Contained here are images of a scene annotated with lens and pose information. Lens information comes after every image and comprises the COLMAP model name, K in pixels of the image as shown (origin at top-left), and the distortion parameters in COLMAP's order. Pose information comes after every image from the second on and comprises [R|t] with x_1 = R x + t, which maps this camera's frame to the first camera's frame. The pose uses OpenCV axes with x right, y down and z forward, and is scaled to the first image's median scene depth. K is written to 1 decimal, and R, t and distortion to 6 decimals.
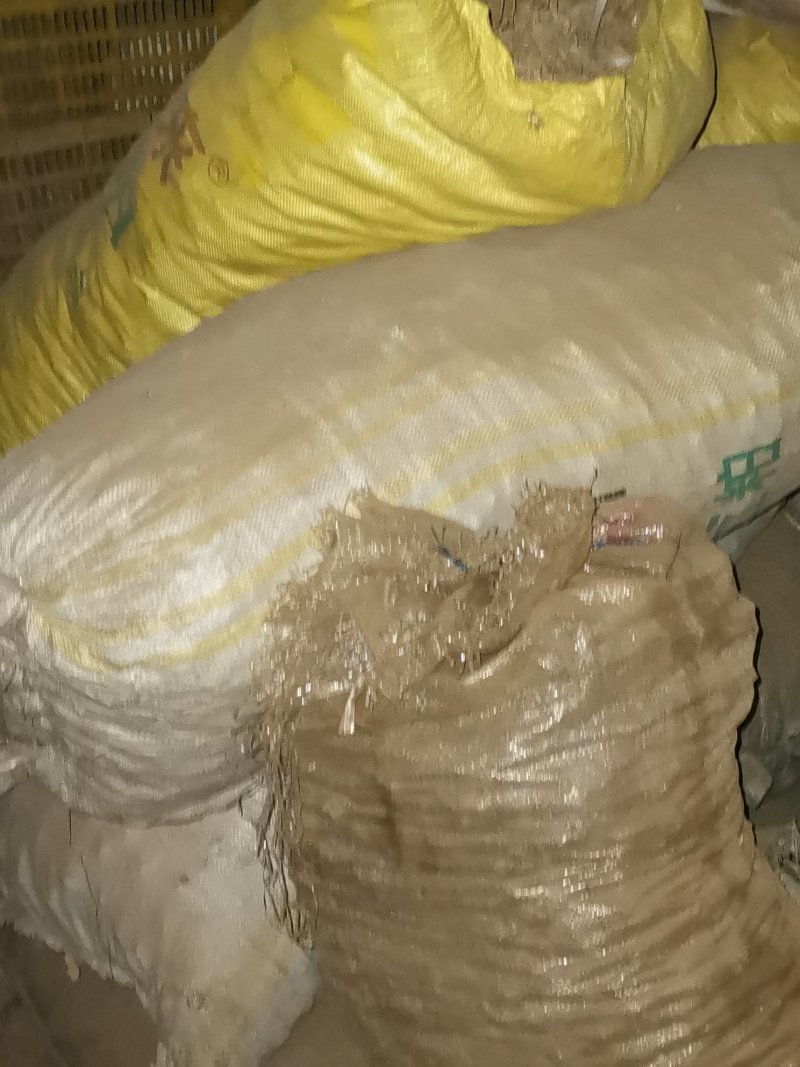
lens RADIAL K [[1609.7, 0, 427.8], [0, 1609.7, 537.0], [0, 0, 1]] dist [0.107834, -0.201112]
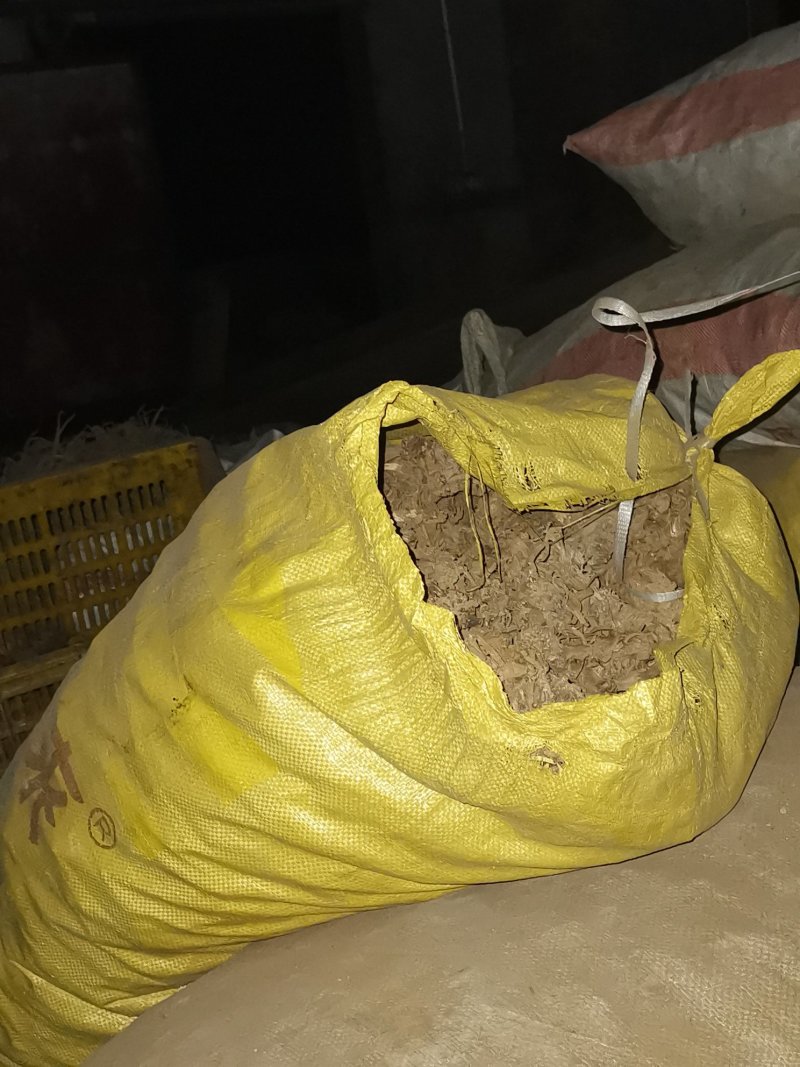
lens RADIAL K [[1609.7, 0, 427.8], [0, 1609.7, 537.0], [0, 0, 1]] dist [0.107834, -0.201112]
pose [[0.992431, -0.119642, -0.027697, 0.043281], [0.111310, 0.971627, -0.208689, -0.198590], [0.051879, 0.204027, 0.977590, 0.331946]]
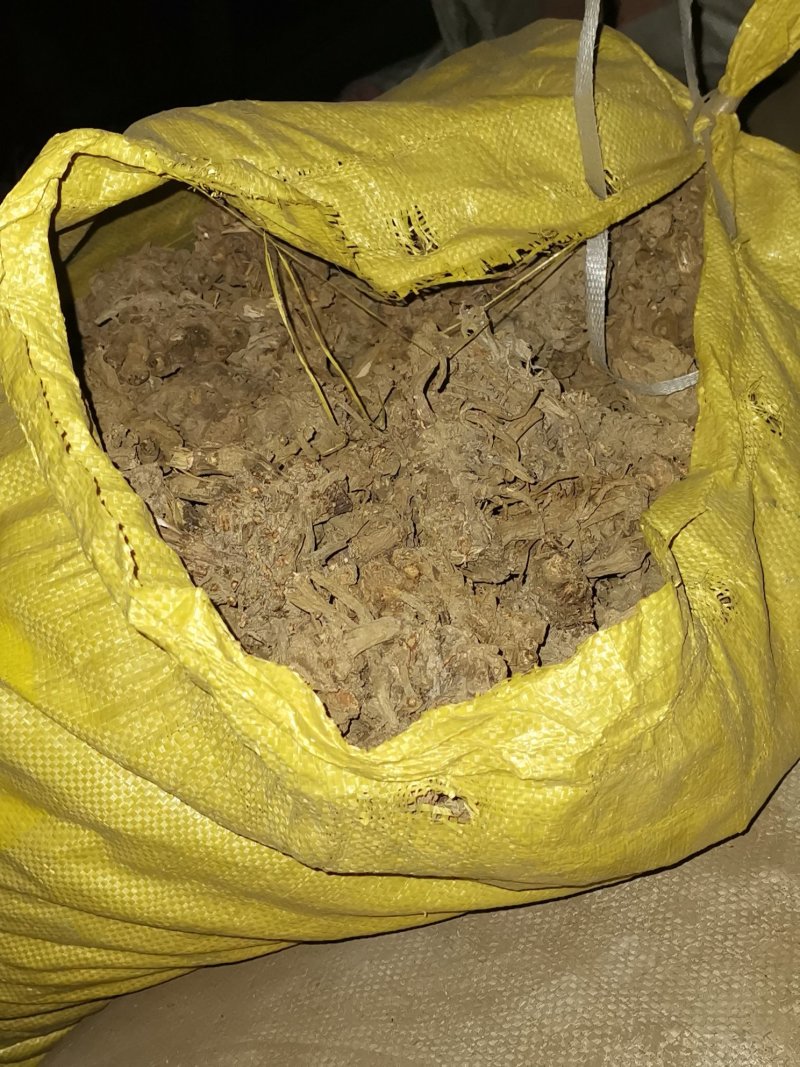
lens RADIAL K [[1609.7, 0, 427.8], [0, 1609.7, 537.0], [0, 0, 1]] dist [0.107834, -0.201112]
pose [[0.955171, -0.257133, -0.146735, 0.118379], [0.257256, 0.966167, -0.018465, -0.283832], [0.146518, -0.020112, 0.989004, 0.609499]]
